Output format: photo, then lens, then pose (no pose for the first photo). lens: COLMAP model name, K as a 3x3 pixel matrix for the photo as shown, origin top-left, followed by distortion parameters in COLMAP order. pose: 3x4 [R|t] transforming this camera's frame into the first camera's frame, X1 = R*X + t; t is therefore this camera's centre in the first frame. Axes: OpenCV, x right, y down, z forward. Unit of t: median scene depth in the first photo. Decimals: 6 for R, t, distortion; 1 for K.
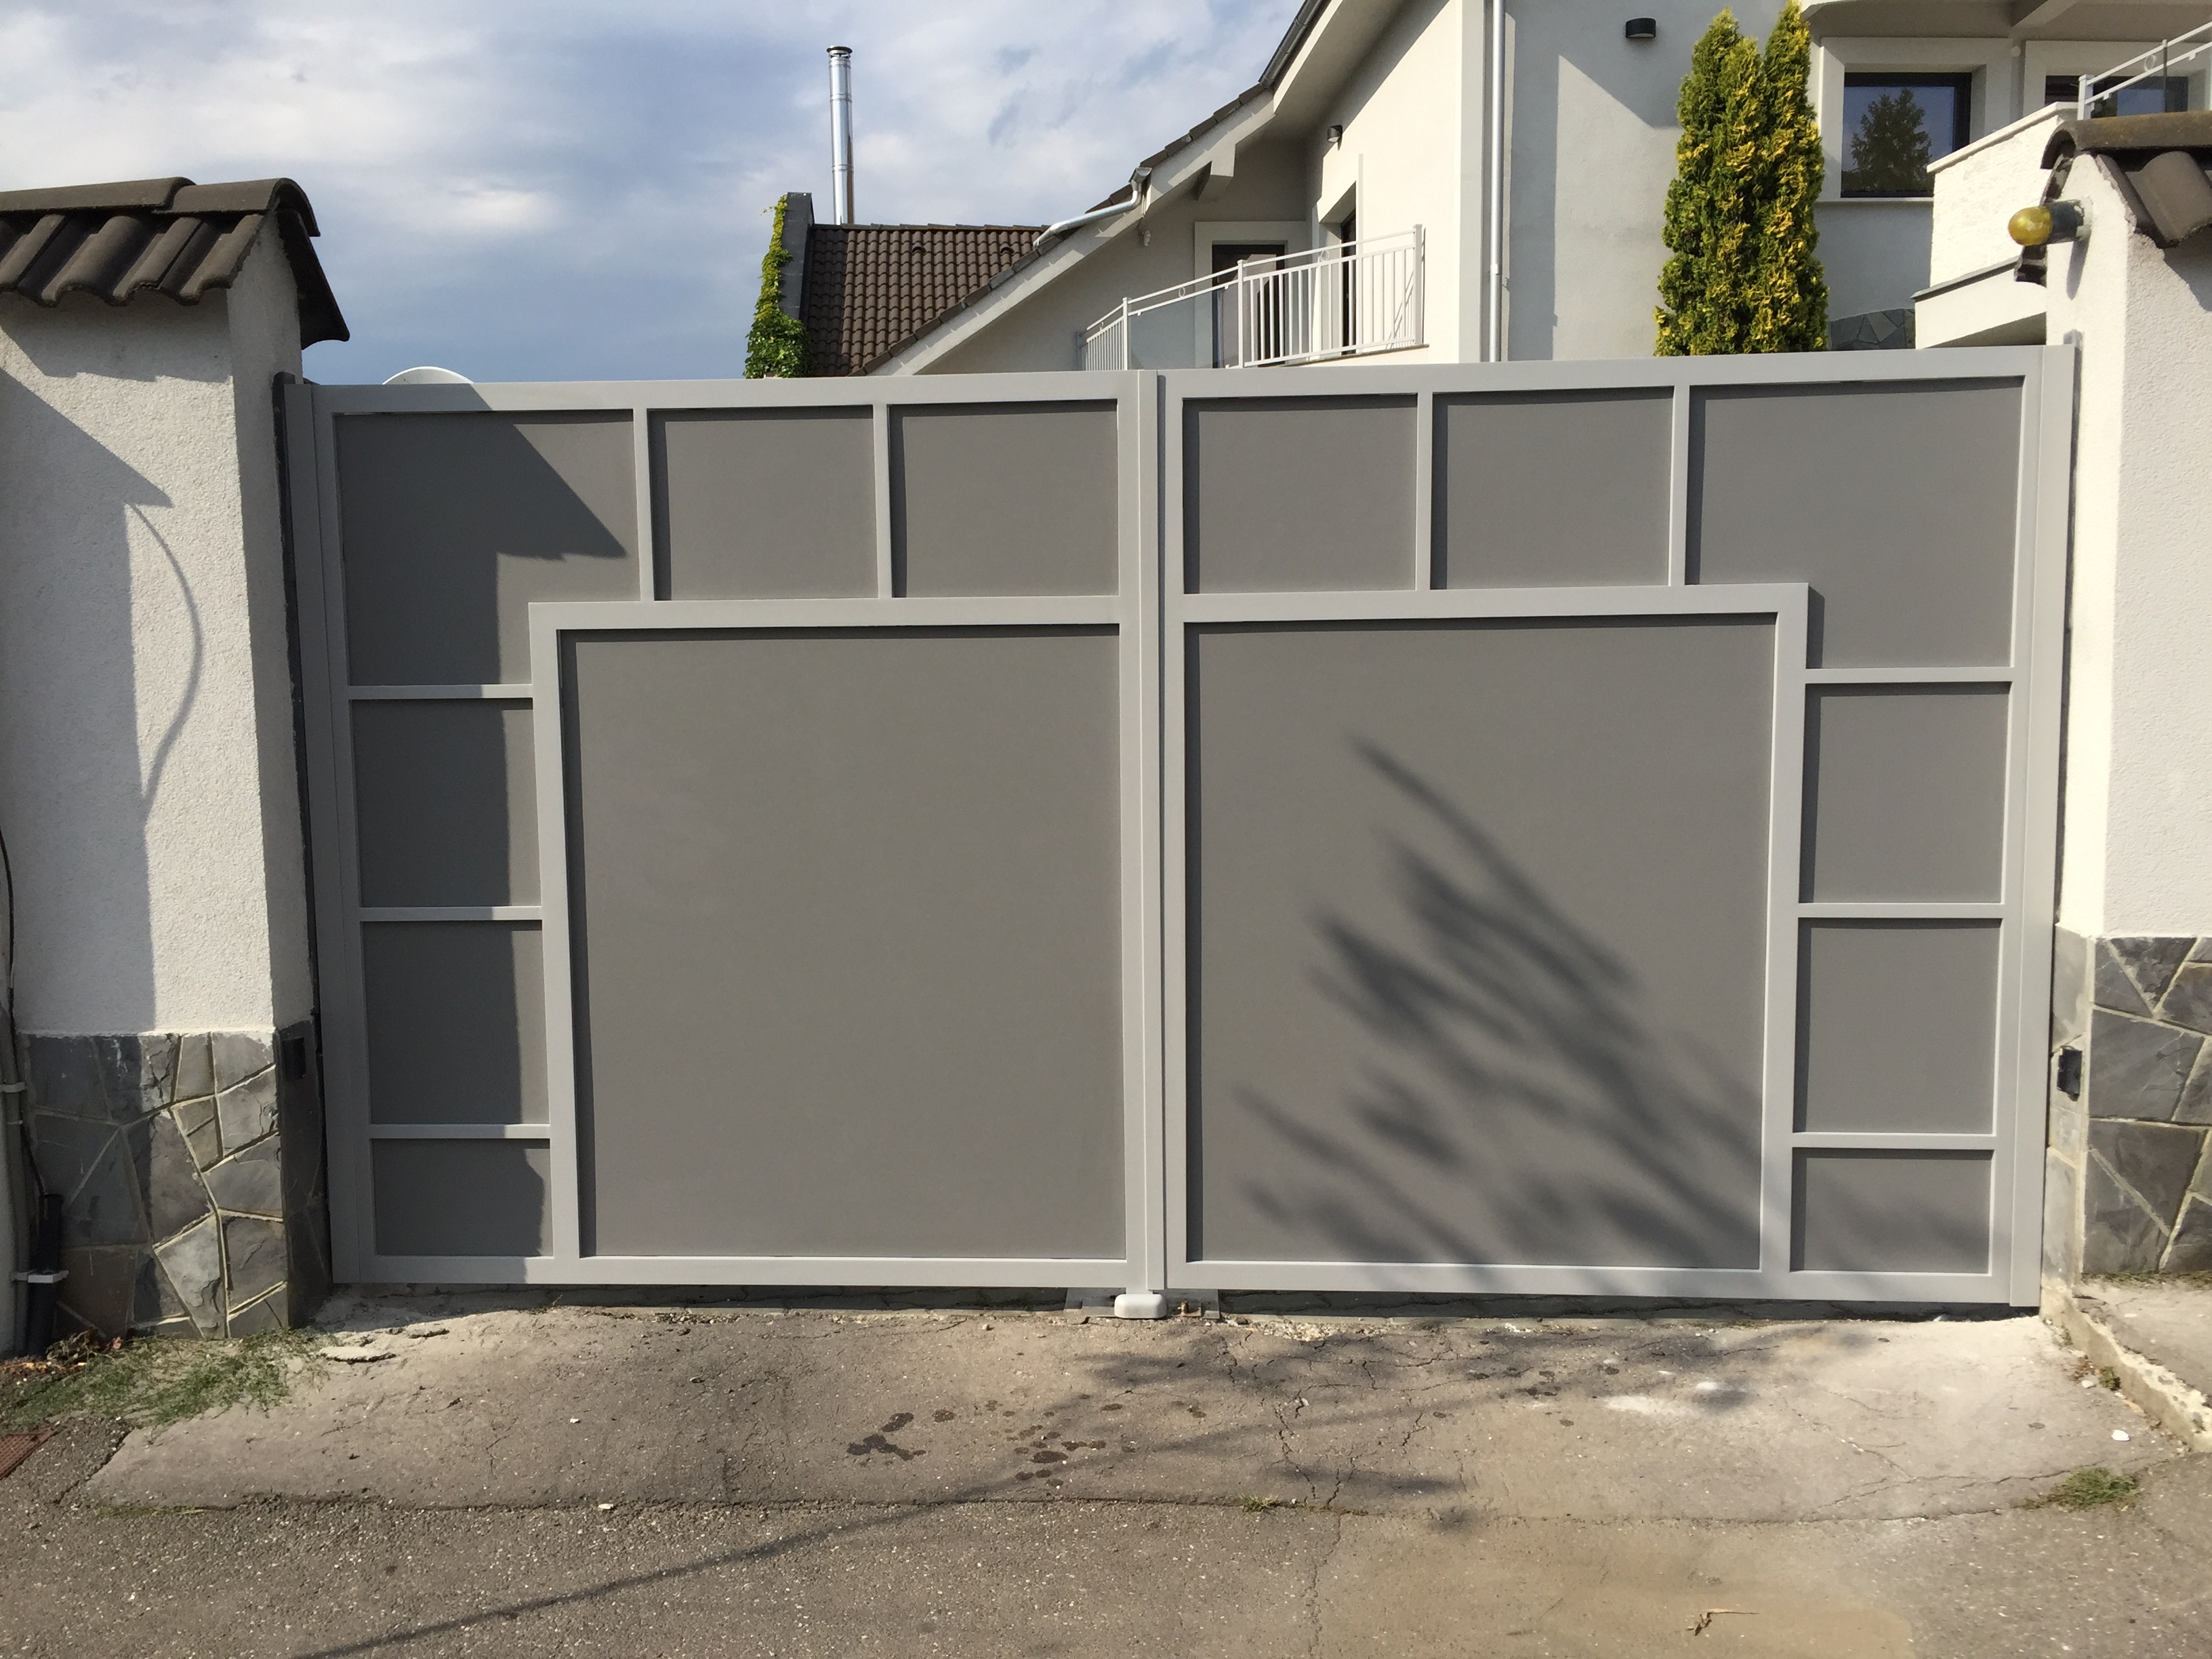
lens RADIAL K [[1830.7, 0, 1116.2], [0, 1830.7, 832.3], [0, 0, 1]] dist [0.094073, -0.115556]
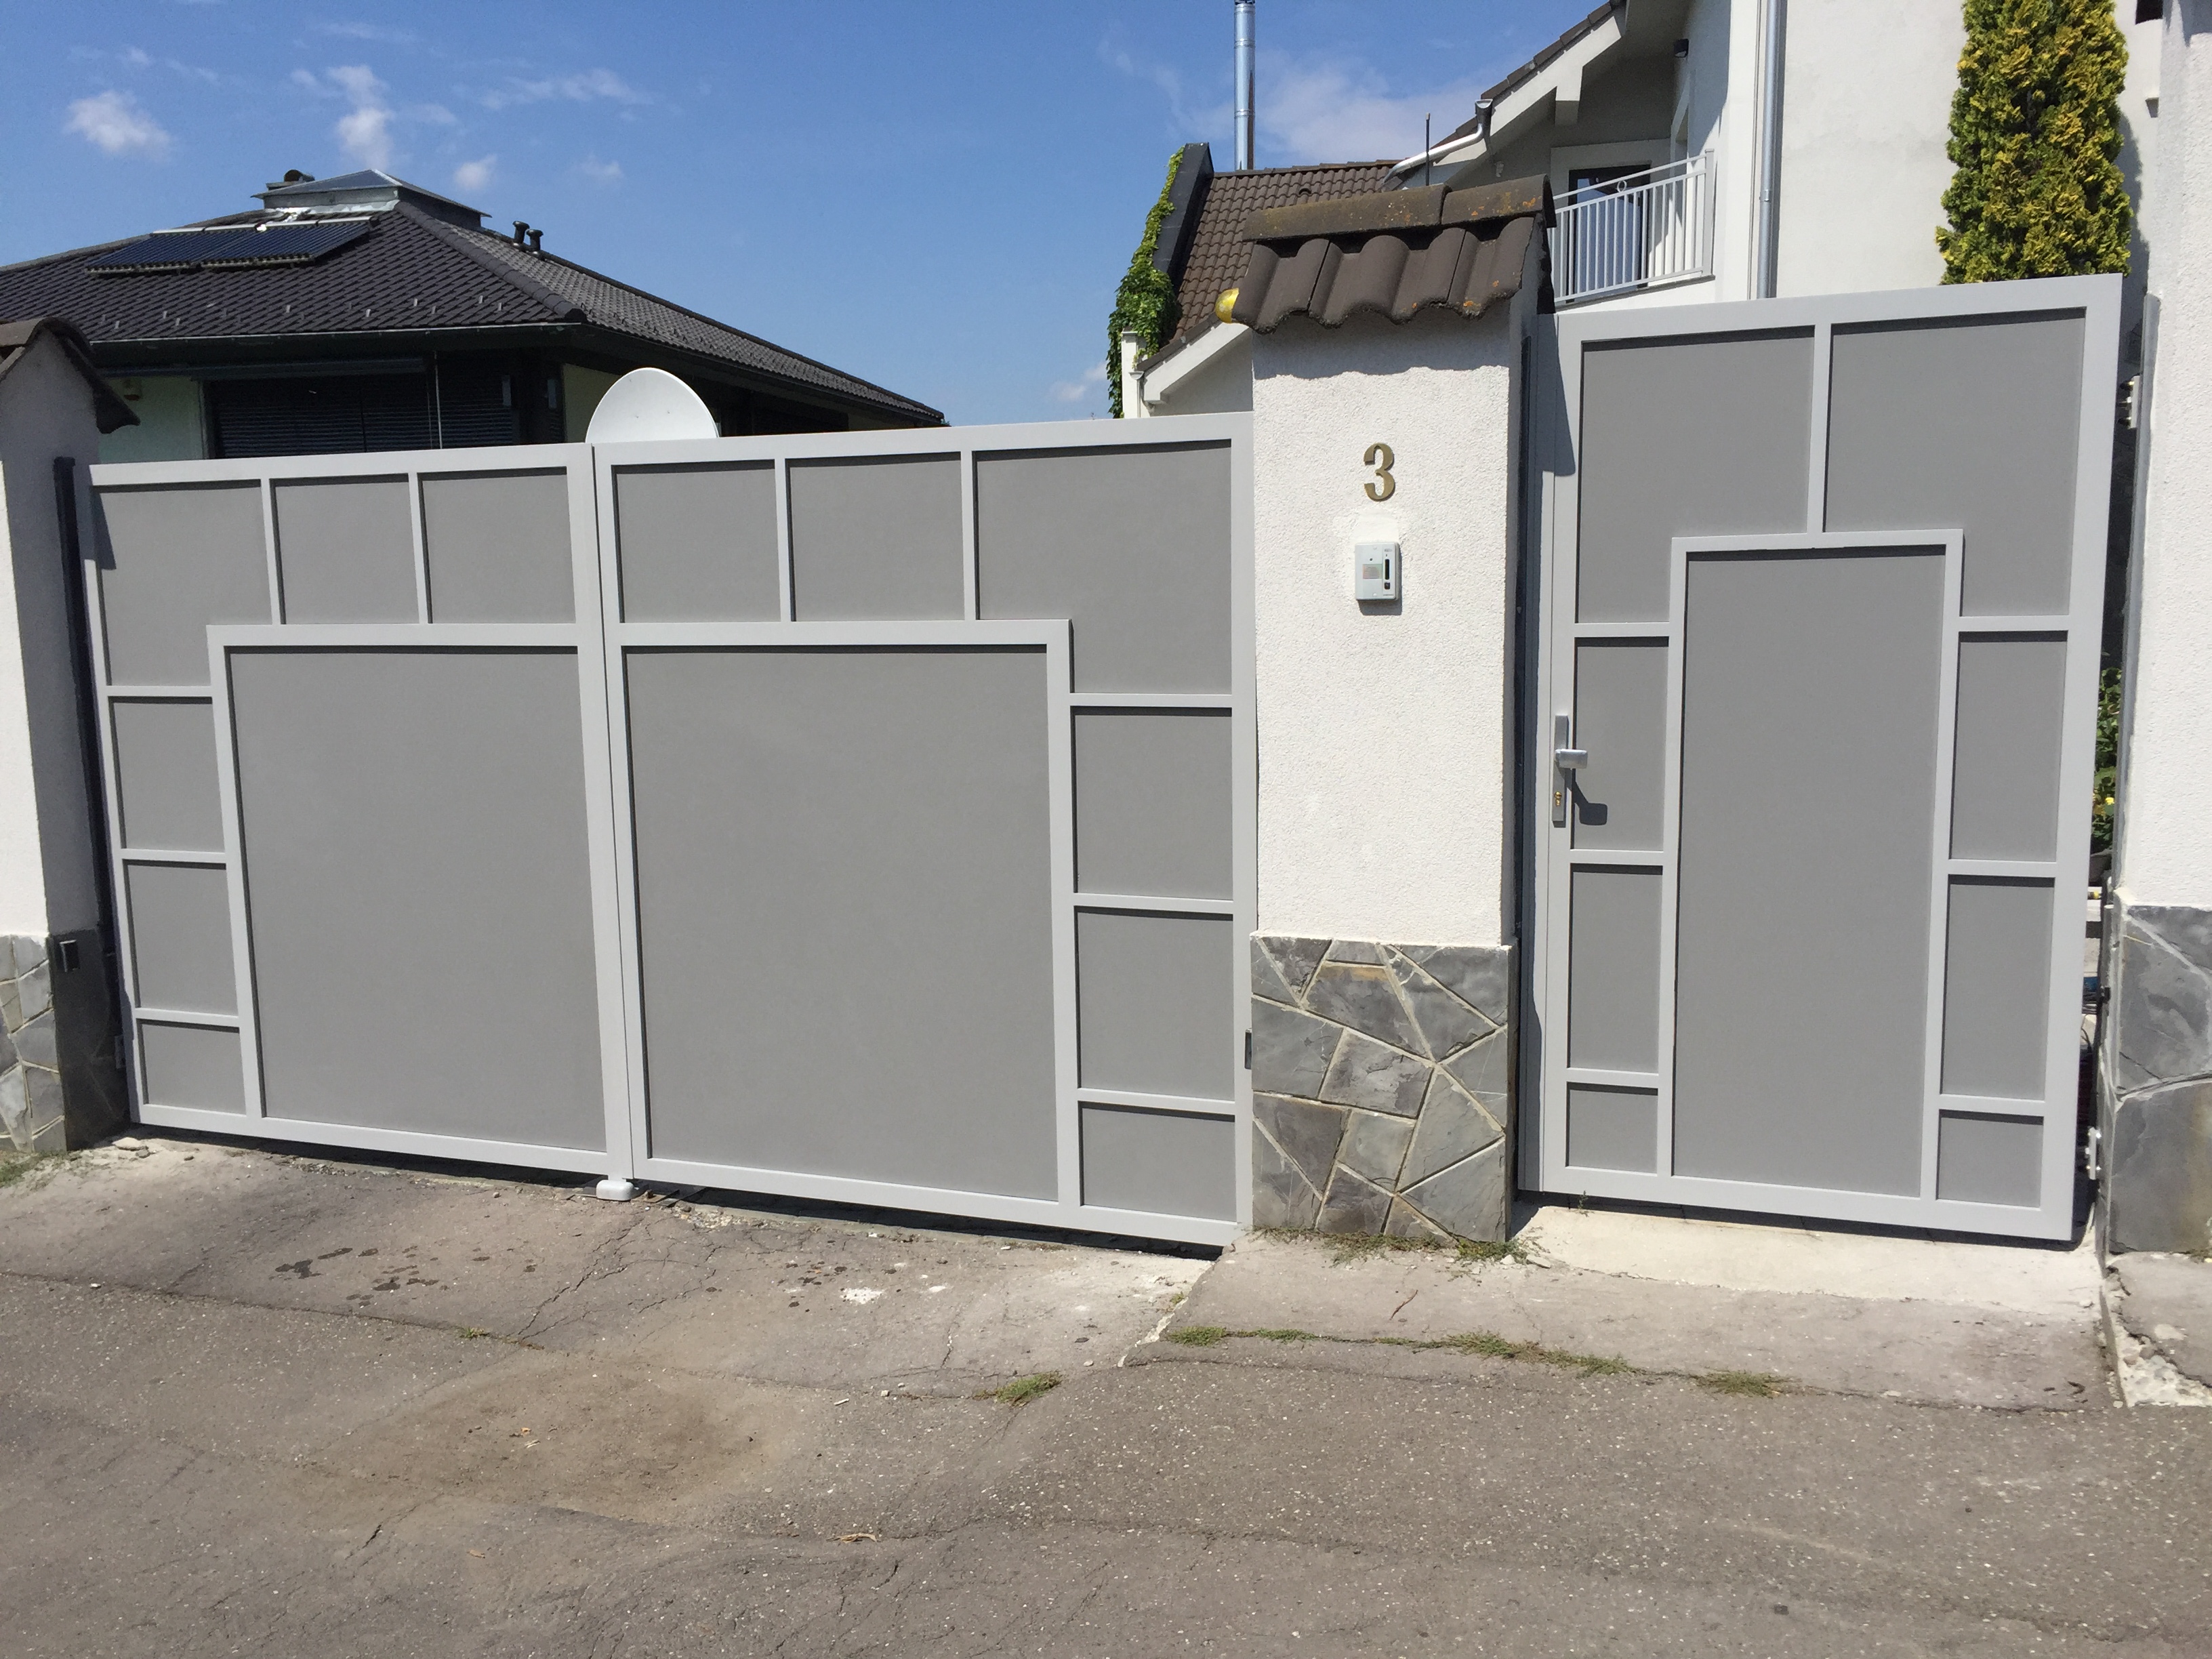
lens RADIAL K [[1835.1, 0, 1100.2], [0, 1835.1, 832.3], [0, 0, 1]] dist [0.079112, -0.080270]
pose [[0.955828, 0.035689, -0.291751, 0.702220], [-0.023947, 0.998757, 0.043722, -0.049748], [0.292949, -0.034804, 0.955495, -0.097748]]
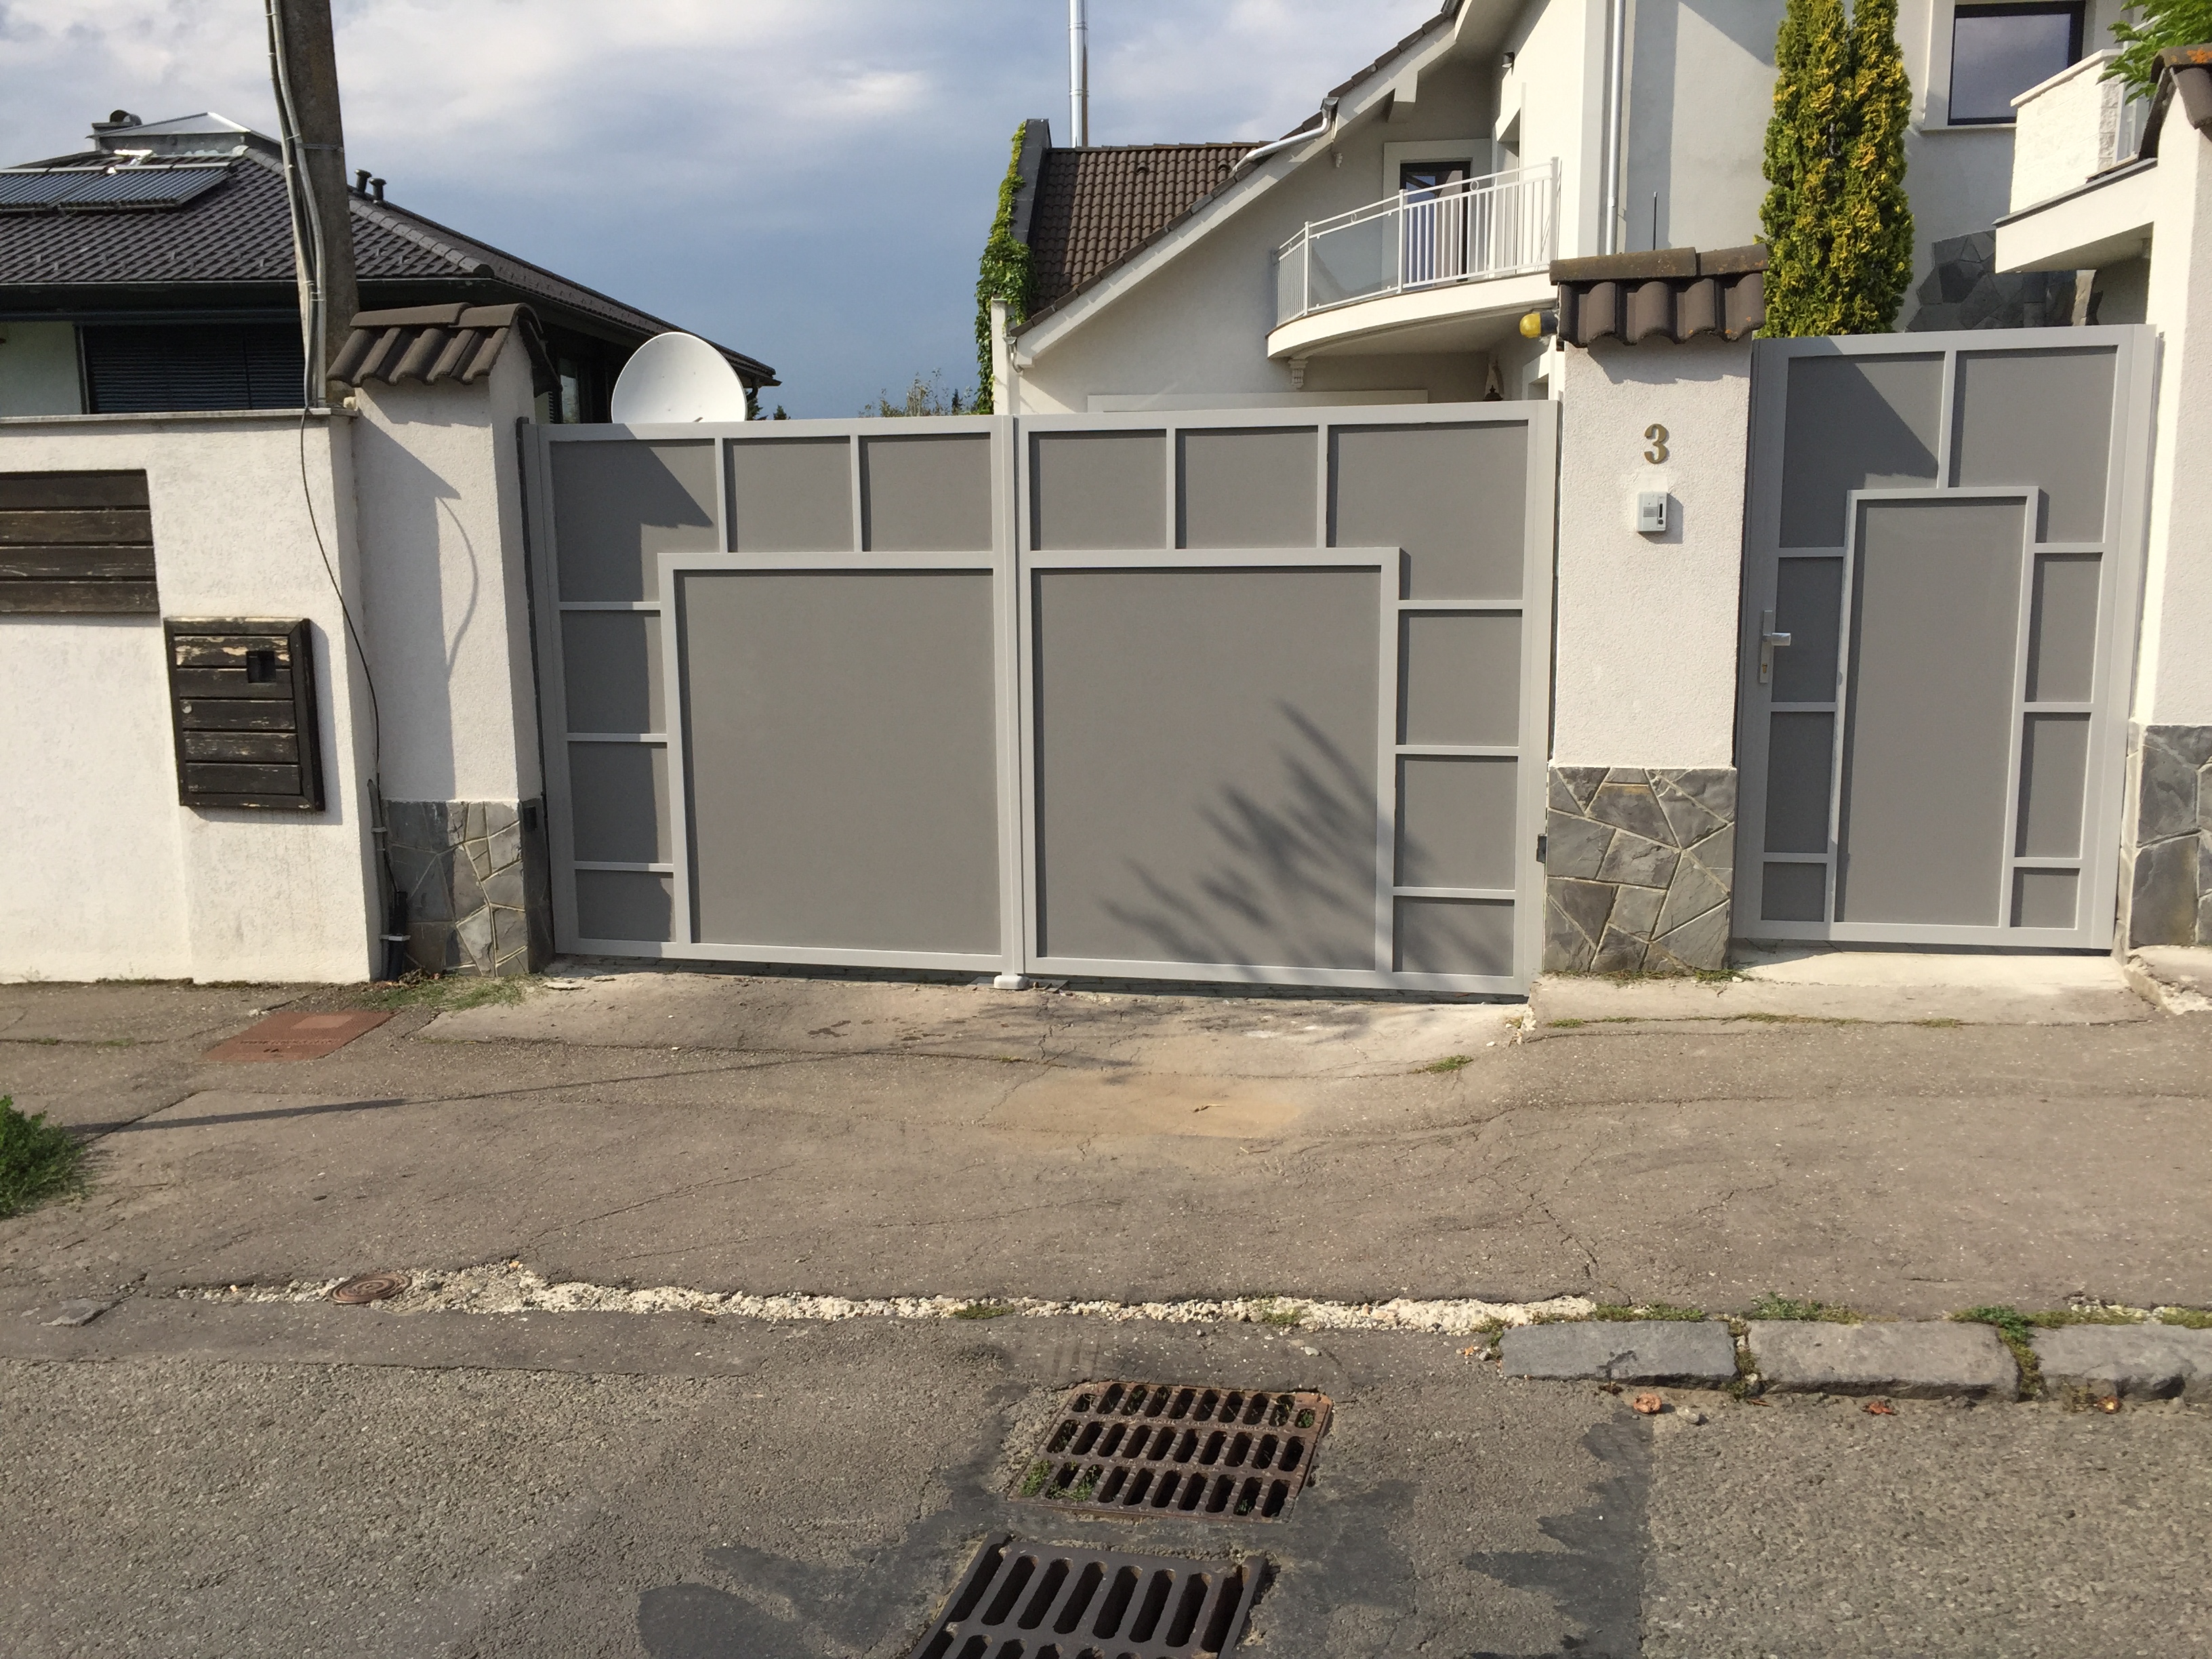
lens RADIAL K [[1803.7, 0, 1106.0], [0, 1803.7, 829.5], [0, 0, 1]] dist [0.071771, -0.069836]
pose [[0.987545, 0.026611, -0.155072, 0.355932], [-0.016642, 0.997731, 0.065232, 0.012677], [0.156456, -0.061839, 0.985747, -0.594143]]
